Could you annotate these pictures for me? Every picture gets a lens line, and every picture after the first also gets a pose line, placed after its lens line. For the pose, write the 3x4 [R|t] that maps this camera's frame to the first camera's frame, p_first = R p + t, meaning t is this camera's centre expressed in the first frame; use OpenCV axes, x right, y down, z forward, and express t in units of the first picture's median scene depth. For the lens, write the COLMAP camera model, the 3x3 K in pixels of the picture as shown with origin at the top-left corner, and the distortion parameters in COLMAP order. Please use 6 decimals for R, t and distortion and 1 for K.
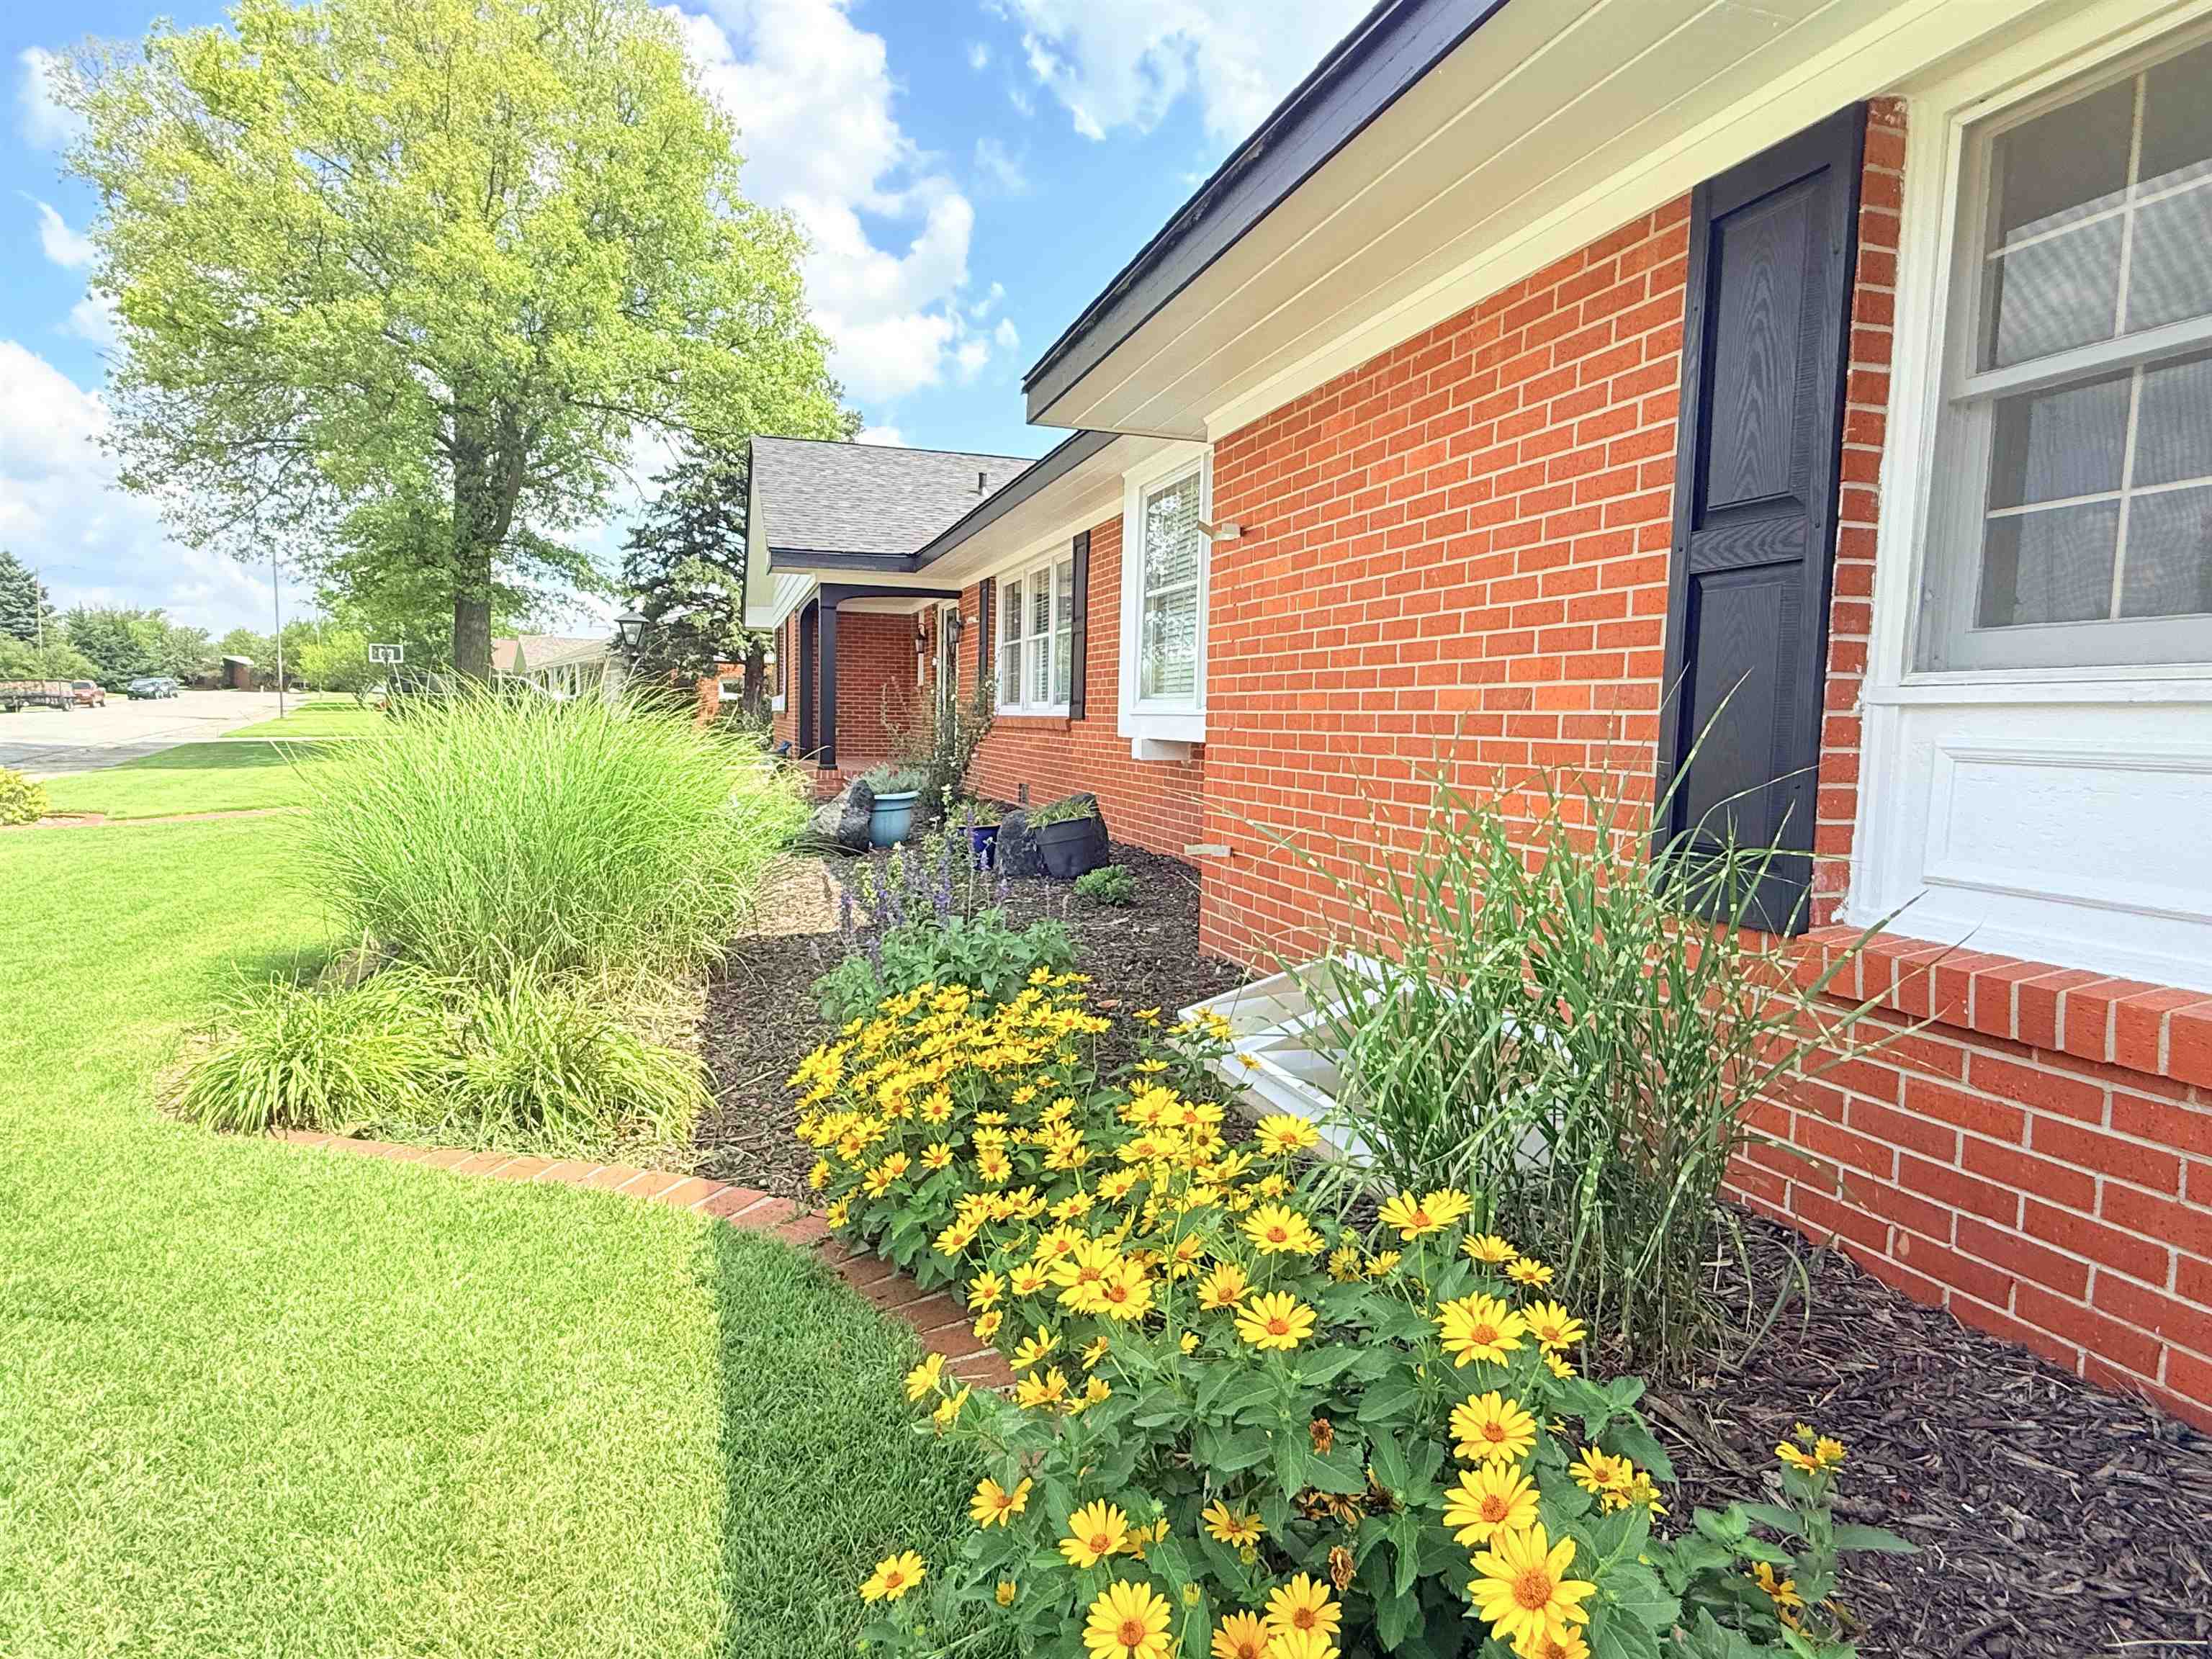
lens RADIAL K [[1240.7, 0, 1104.3], [0, 1240.7, 828.0], [0, 0, 1]] dist [0.001214, -0.000359]
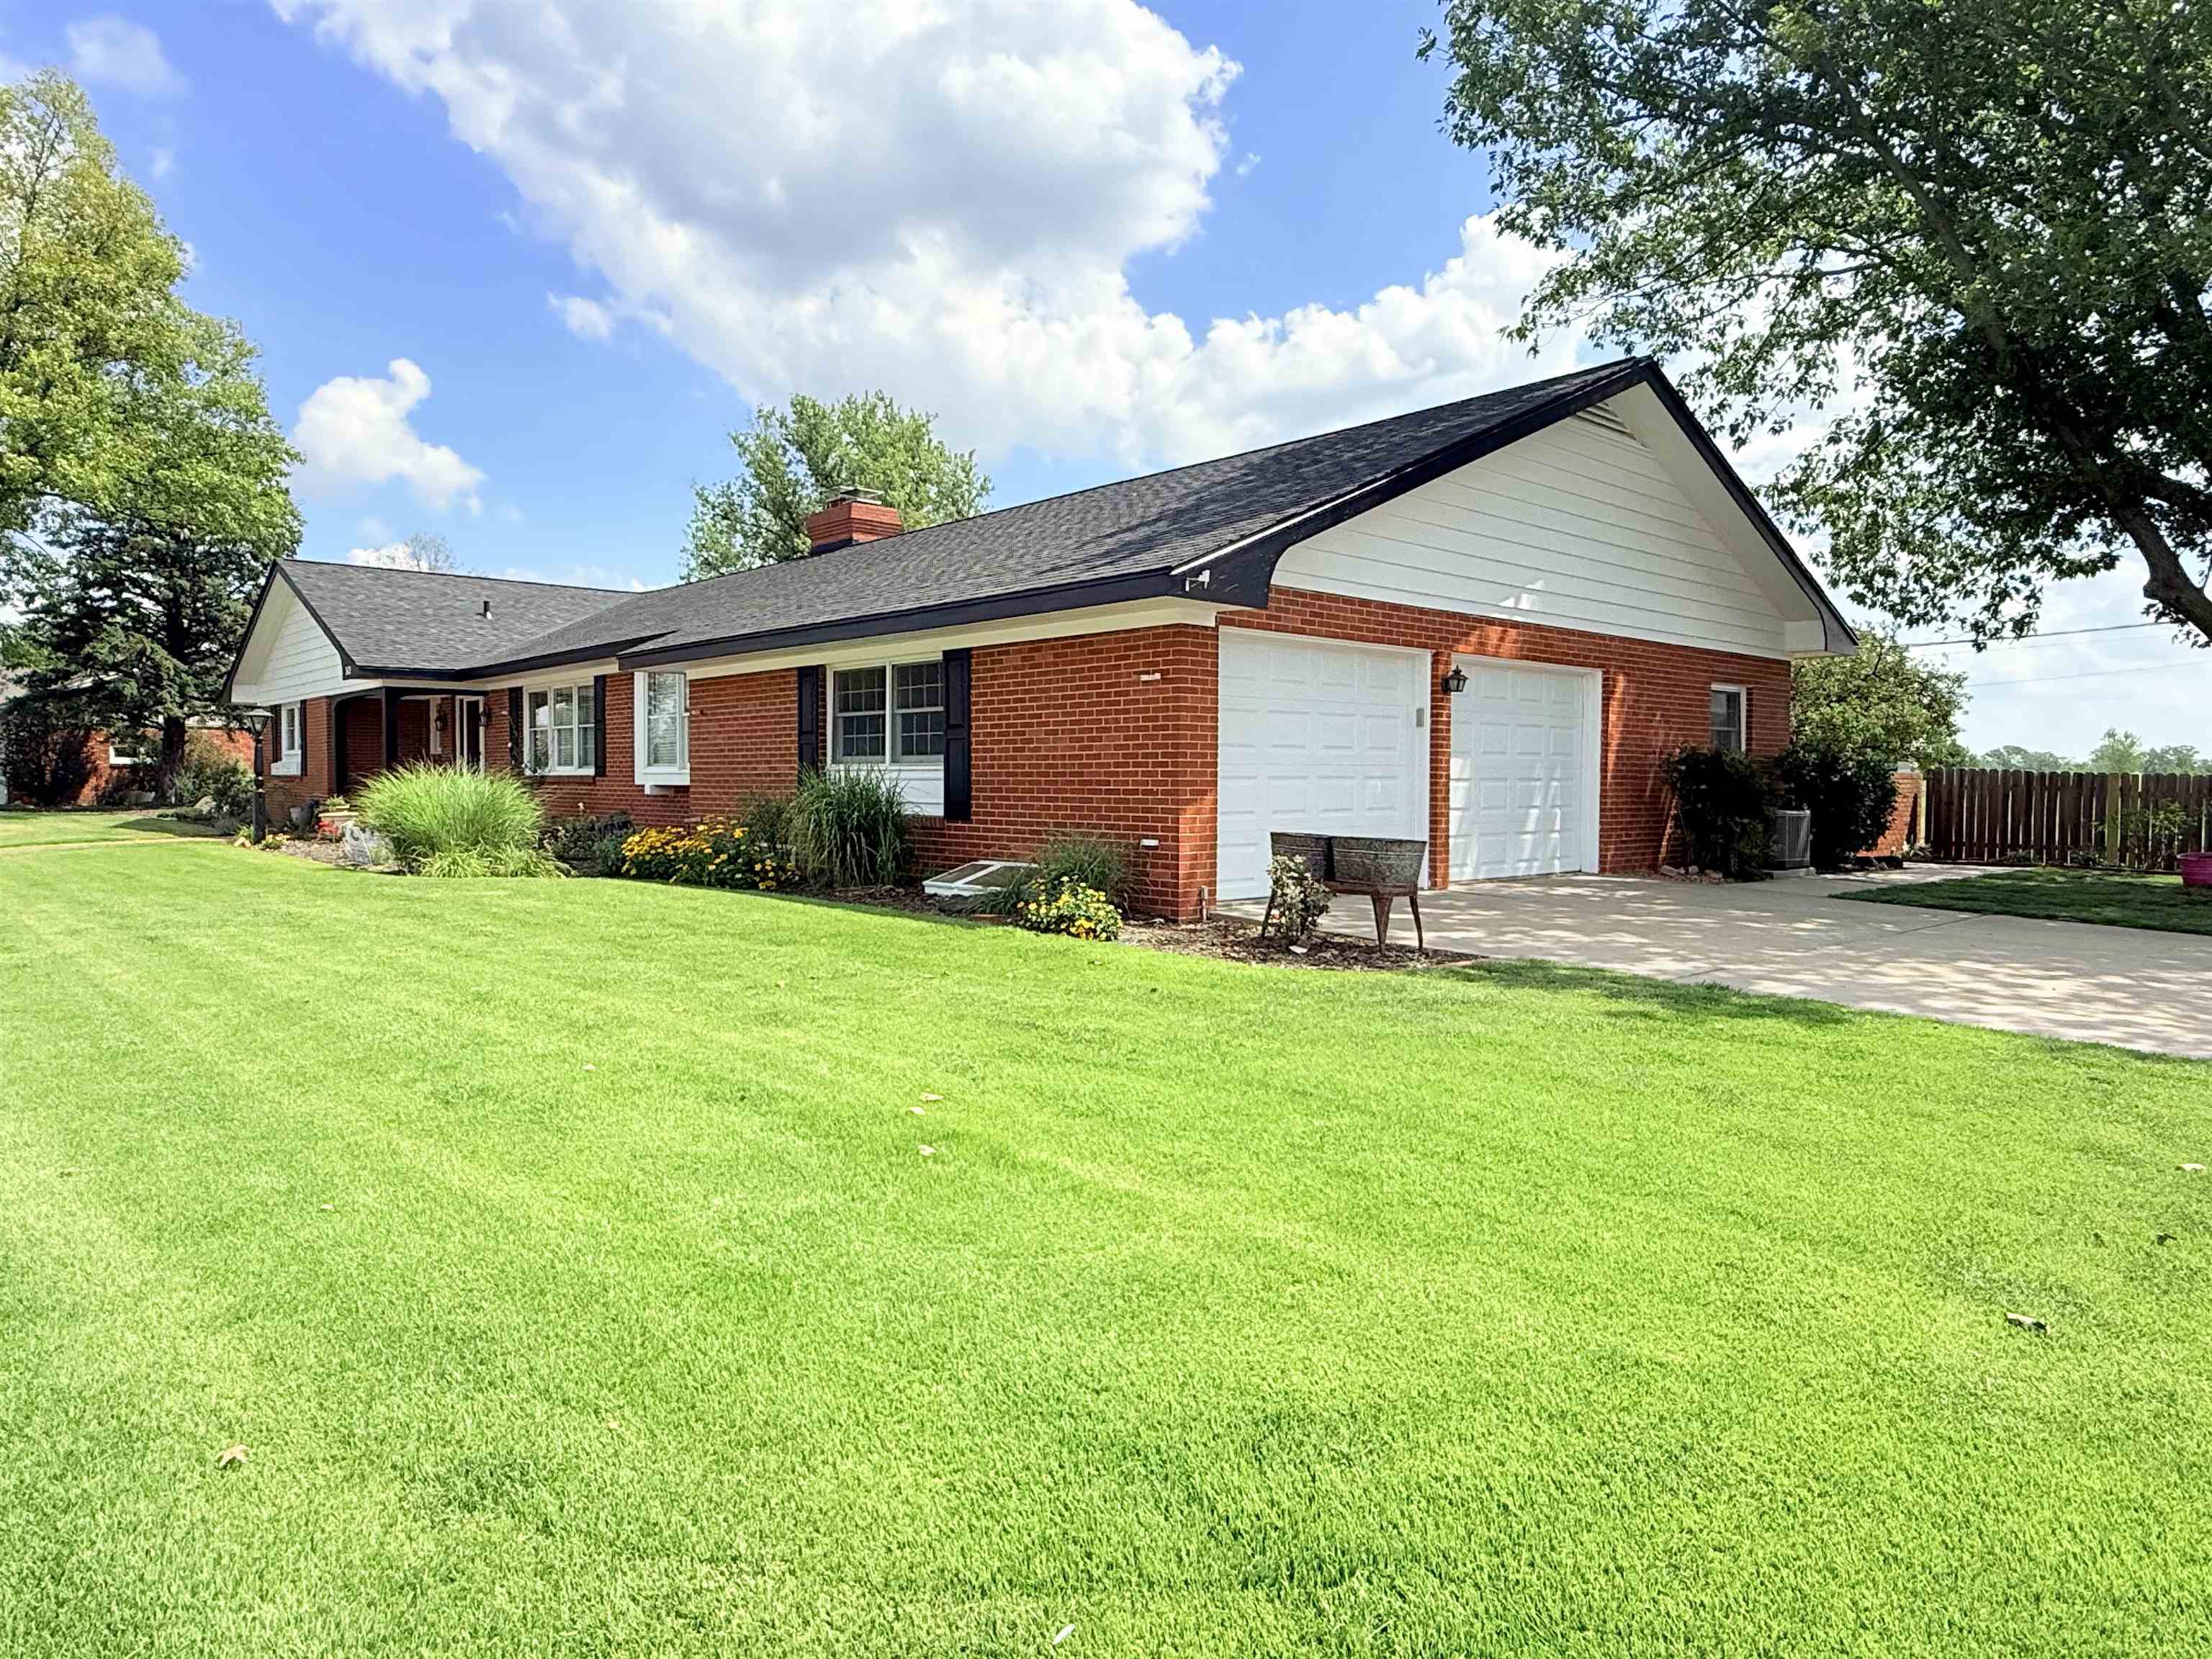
lens RADIAL K [[1350.4, 0, 1105.1], [0, 1350.4, 831.9], [0, 0, 1]] dist [-0.004359, -0.000771]
pose [[0.910191, -0.028251, 0.413224, -0.166819], [0.047772, 0.998173, -0.036984, 0.100004], [-0.411424, 0.053403, 0.909878, -1.077839]]
